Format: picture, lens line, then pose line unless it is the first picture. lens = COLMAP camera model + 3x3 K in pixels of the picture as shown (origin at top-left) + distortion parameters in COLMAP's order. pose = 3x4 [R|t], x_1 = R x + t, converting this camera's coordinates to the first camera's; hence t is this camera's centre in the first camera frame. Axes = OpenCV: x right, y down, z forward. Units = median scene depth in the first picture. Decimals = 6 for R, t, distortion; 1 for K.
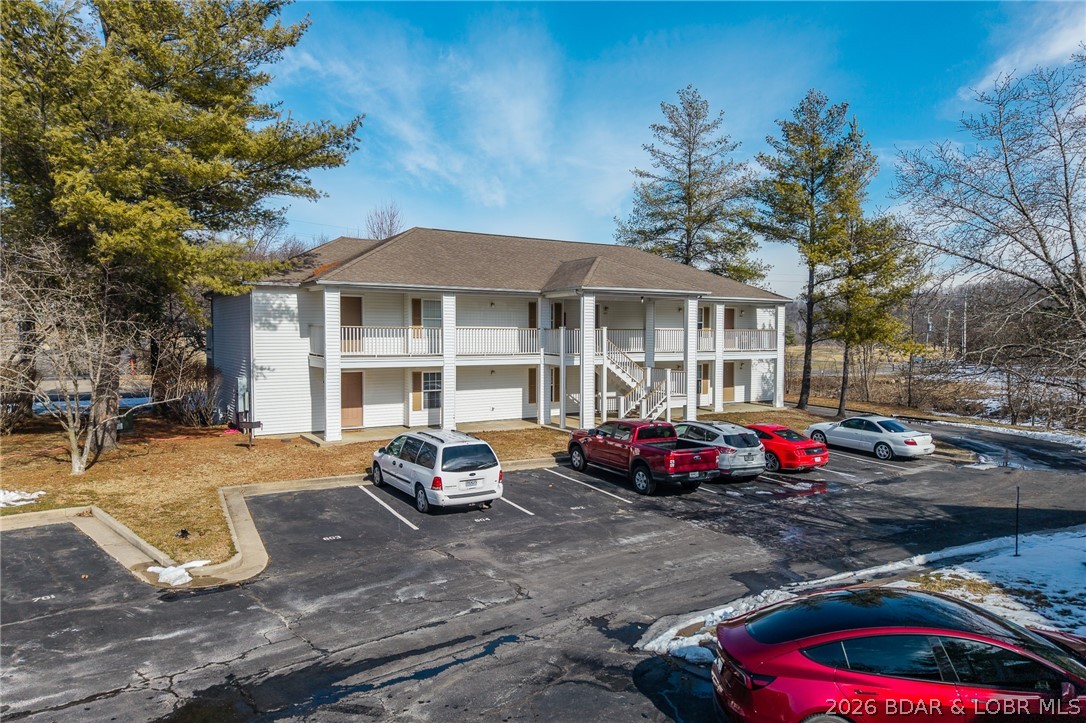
lens RADIAL K [[725.5, 0, 545.5], [0, 725.5, 360.9], [0, 0, 1]] dist [0.061718, -0.082714]
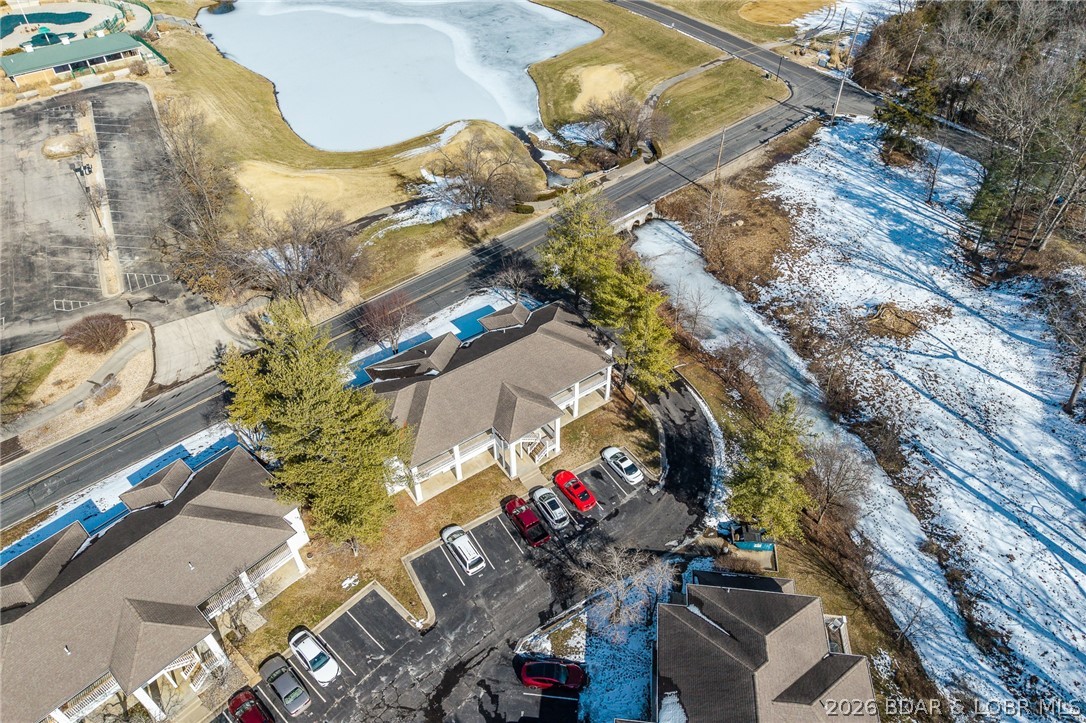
lens RADIAL K [[732.7, 0, 546.5], [0, 732.7, 362.9], [0, 0, 1]] dist [0.042673, -0.052052]
pose [[0.998464, -0.045030, 0.032267, 0.113971], [0.013675, 0.764787, 0.644138, -1.966418], [-0.053683, -0.642707, 0.764229, -0.769821]]
